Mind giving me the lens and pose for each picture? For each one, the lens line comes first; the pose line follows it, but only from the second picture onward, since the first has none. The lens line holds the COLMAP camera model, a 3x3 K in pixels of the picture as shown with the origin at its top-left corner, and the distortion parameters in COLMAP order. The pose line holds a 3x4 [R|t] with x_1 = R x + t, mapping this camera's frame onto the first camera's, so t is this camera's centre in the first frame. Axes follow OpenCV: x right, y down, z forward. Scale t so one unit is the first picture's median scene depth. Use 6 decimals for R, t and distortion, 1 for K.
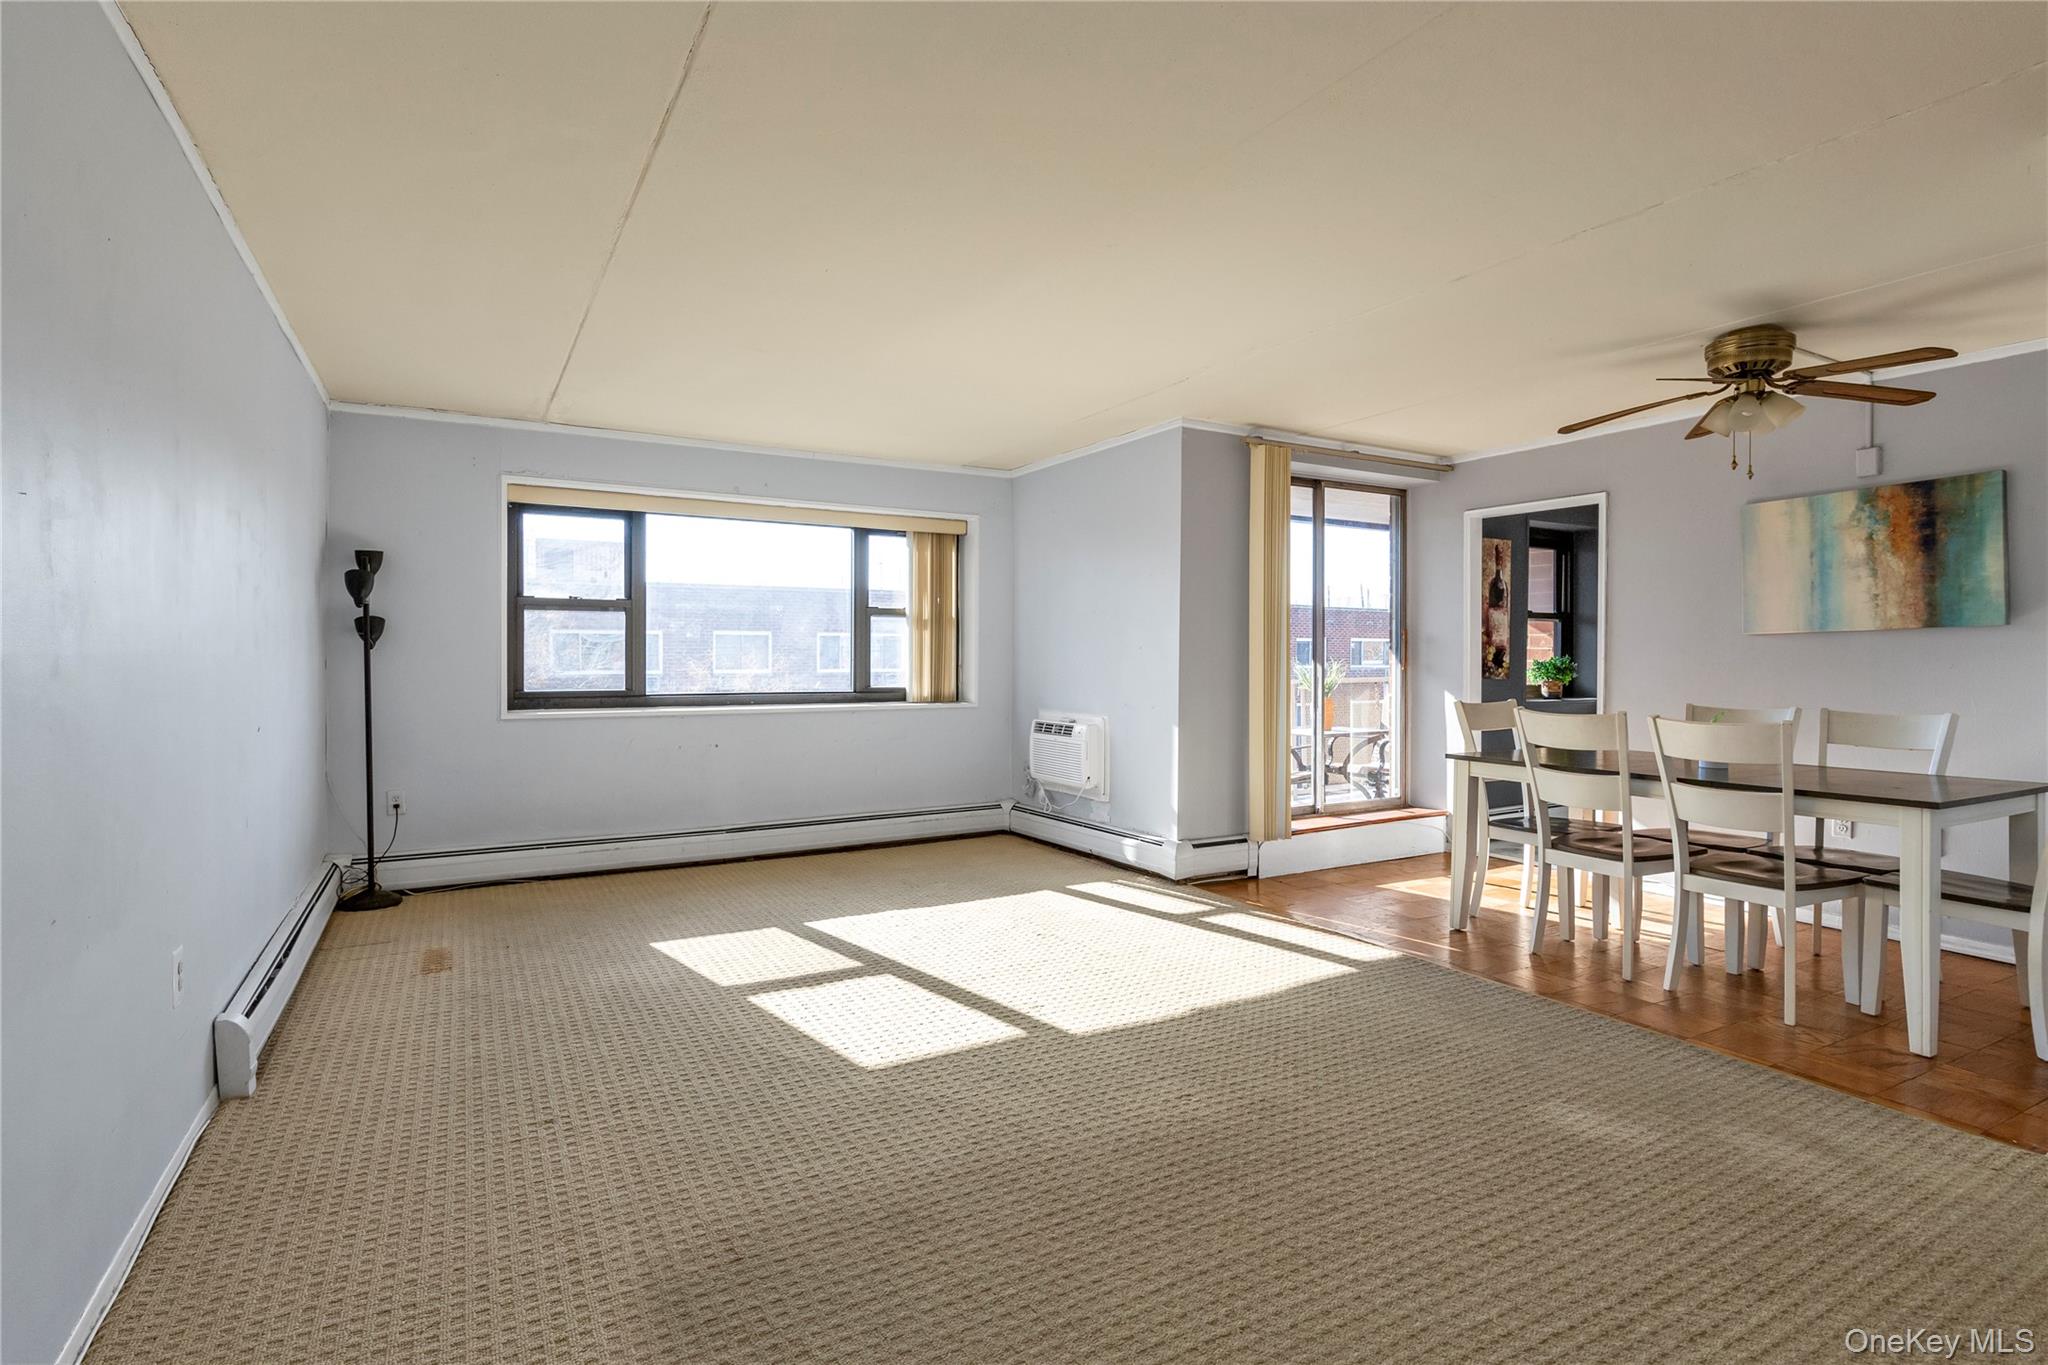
lens RADIAL K [[974.6, 0, 1005.1], [0, 974.6, 676.8], [0, 0, 1]] dist [0.001528, -0.000819]
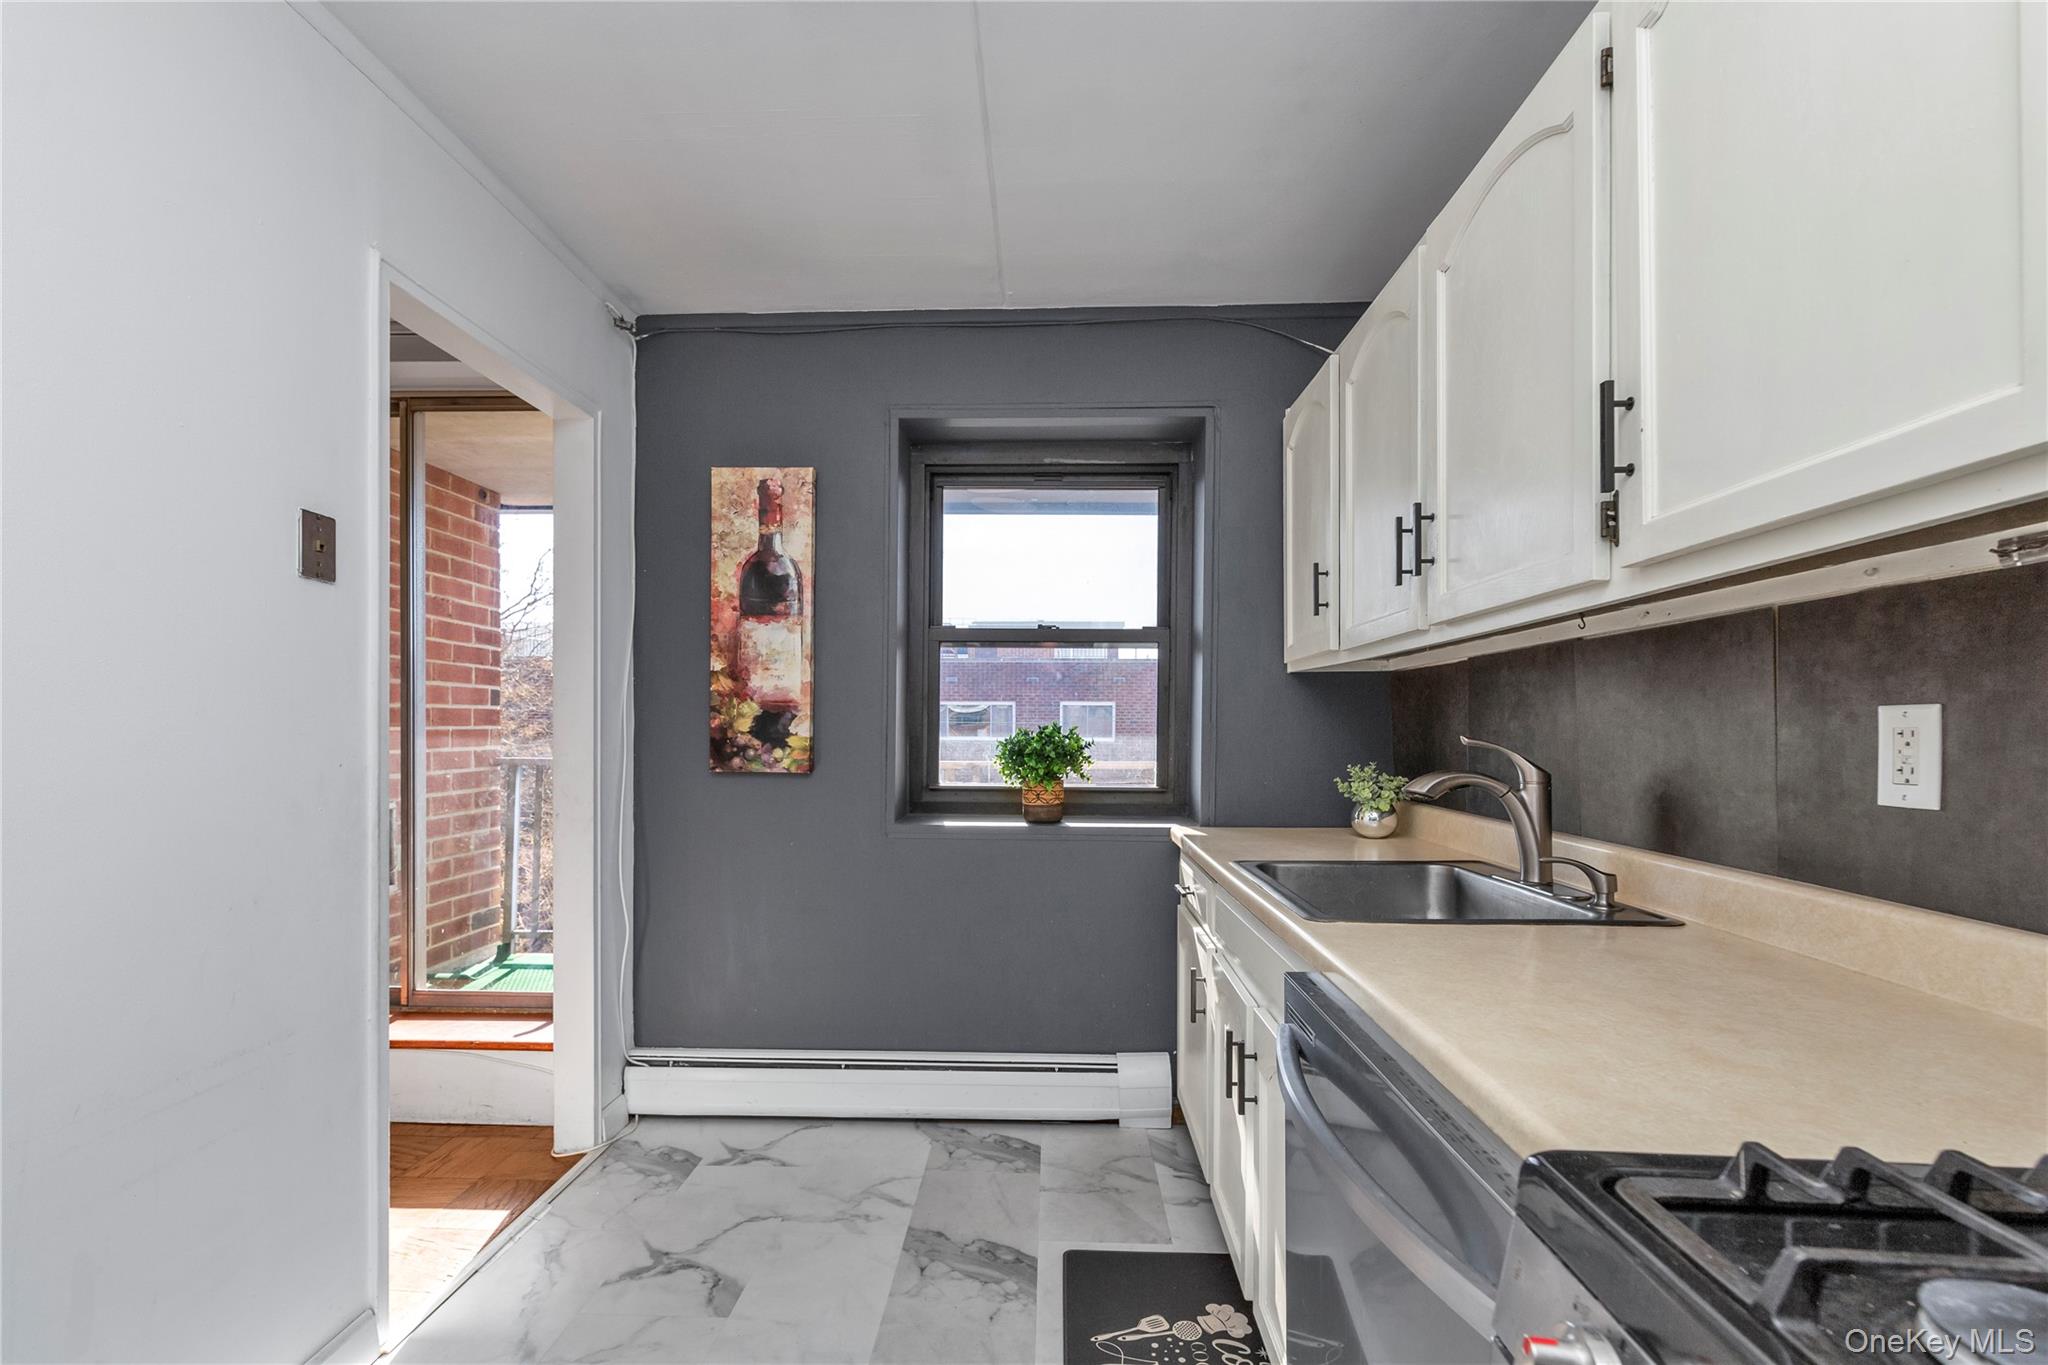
lens RADIAL K [[902.5, 0, 1019.9], [0, 902.5, 697.5], [0, 0, 1]] dist [0.000083, -0.001206]
pose [[0.852734, -0.015548, -0.522114, 0.991746], [-0.007445, 0.999094, -0.041912, -0.019653], [0.522292, 0.039627, 0.851846, 0.846893]]
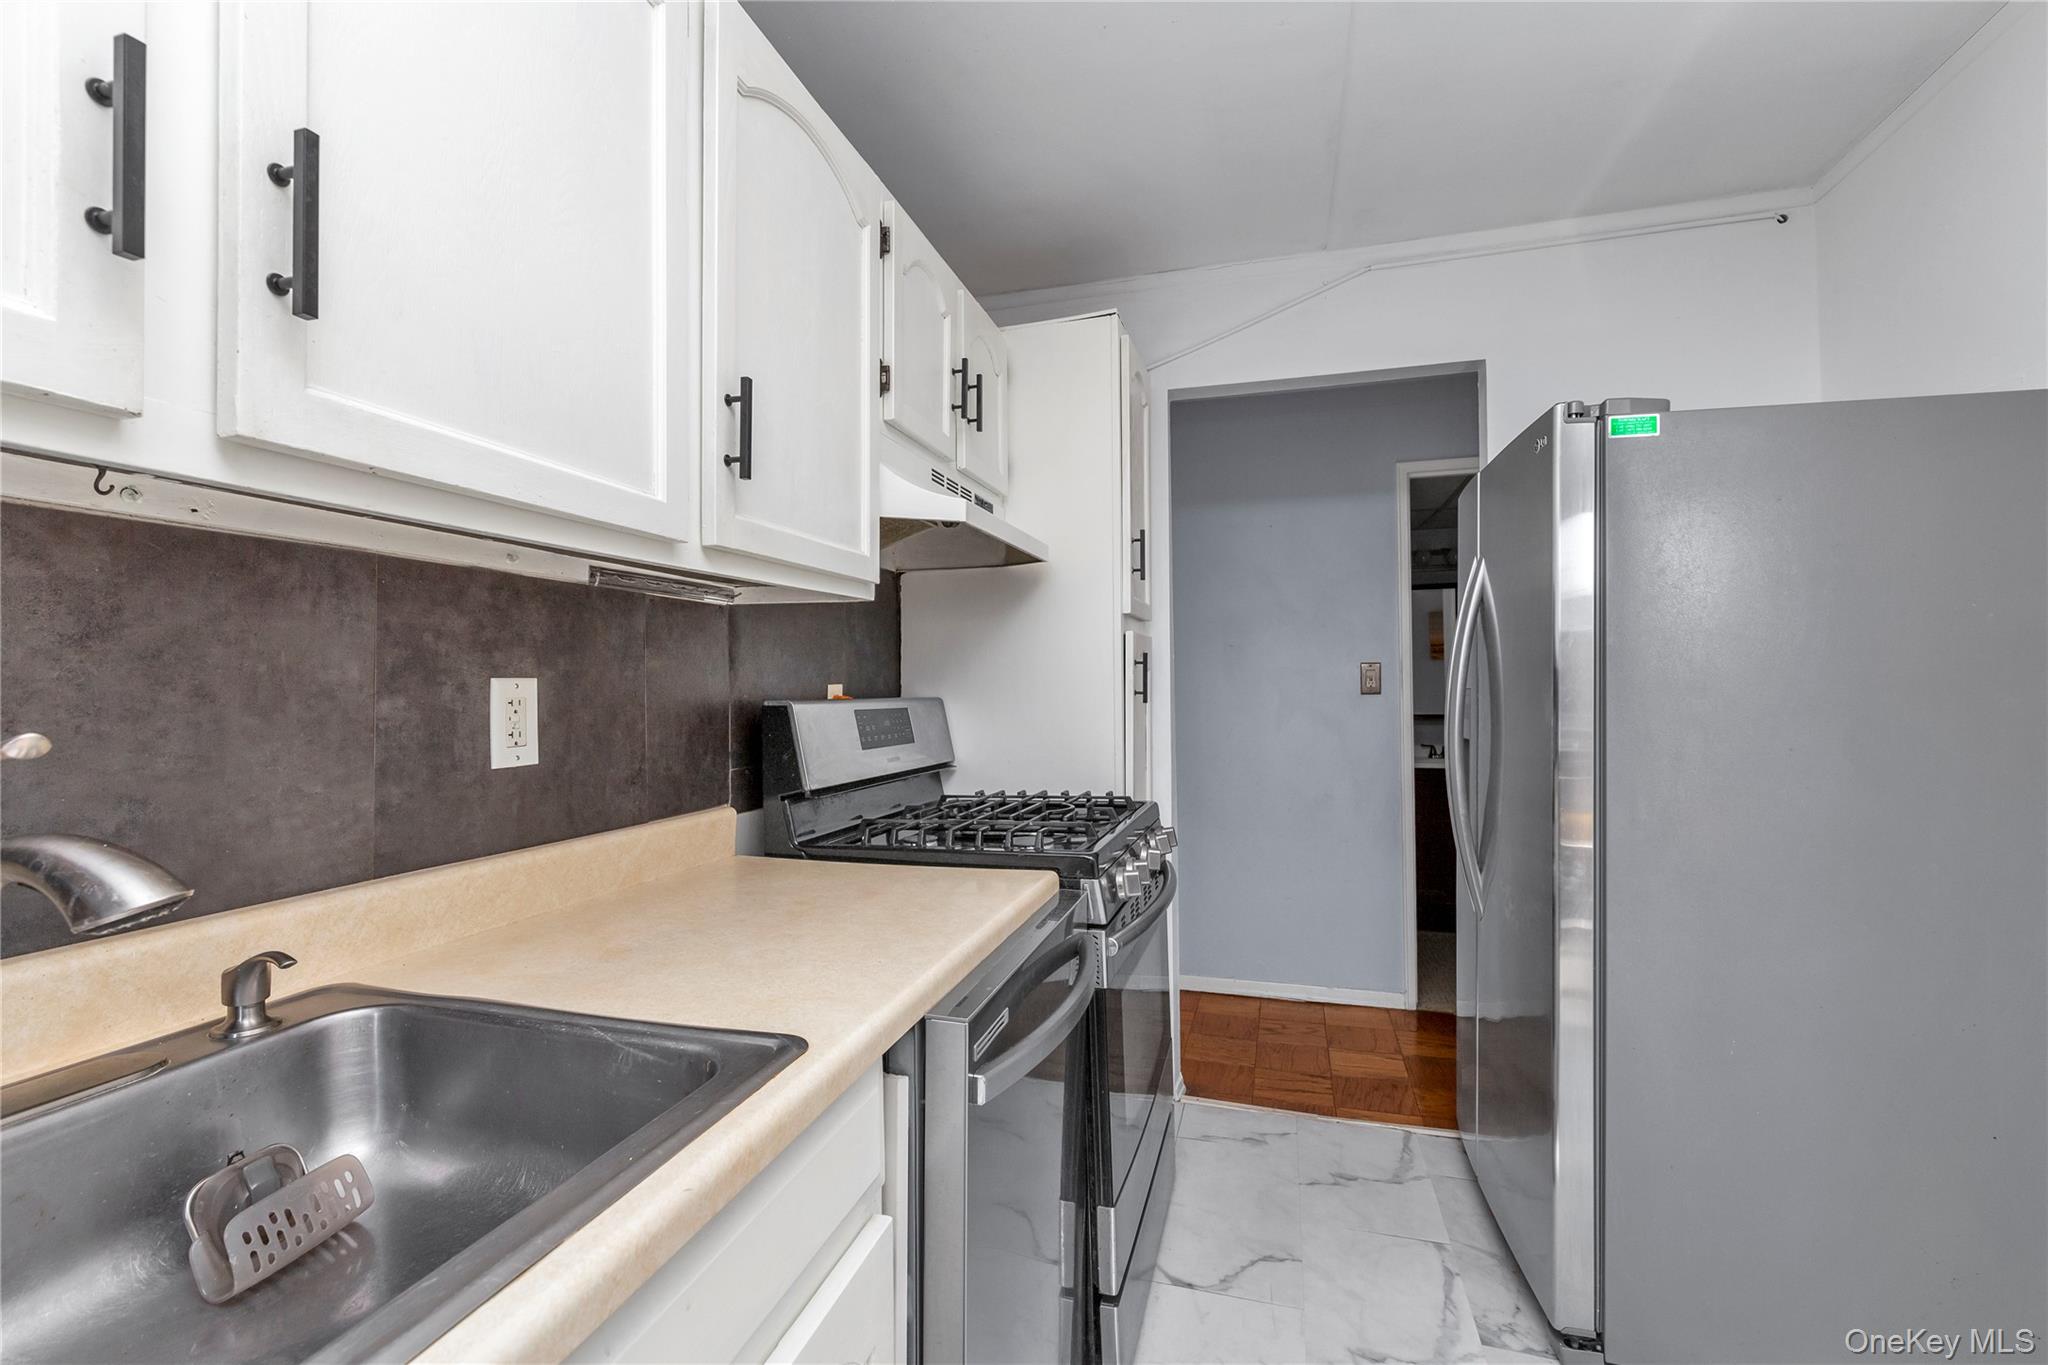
lens RADIAL K [[902.5, 0, 1034.5], [0, 902.5, 681.1], [0, 0, 1]] dist [0.000083, -0.001206]
pose [[-0.707392, 0.012202, 0.706716, 0.794640], [0.016731, 0.999860, -0.000517, -0.024760], [-0.706624, 0.011459, -0.707497, 1.194015]]
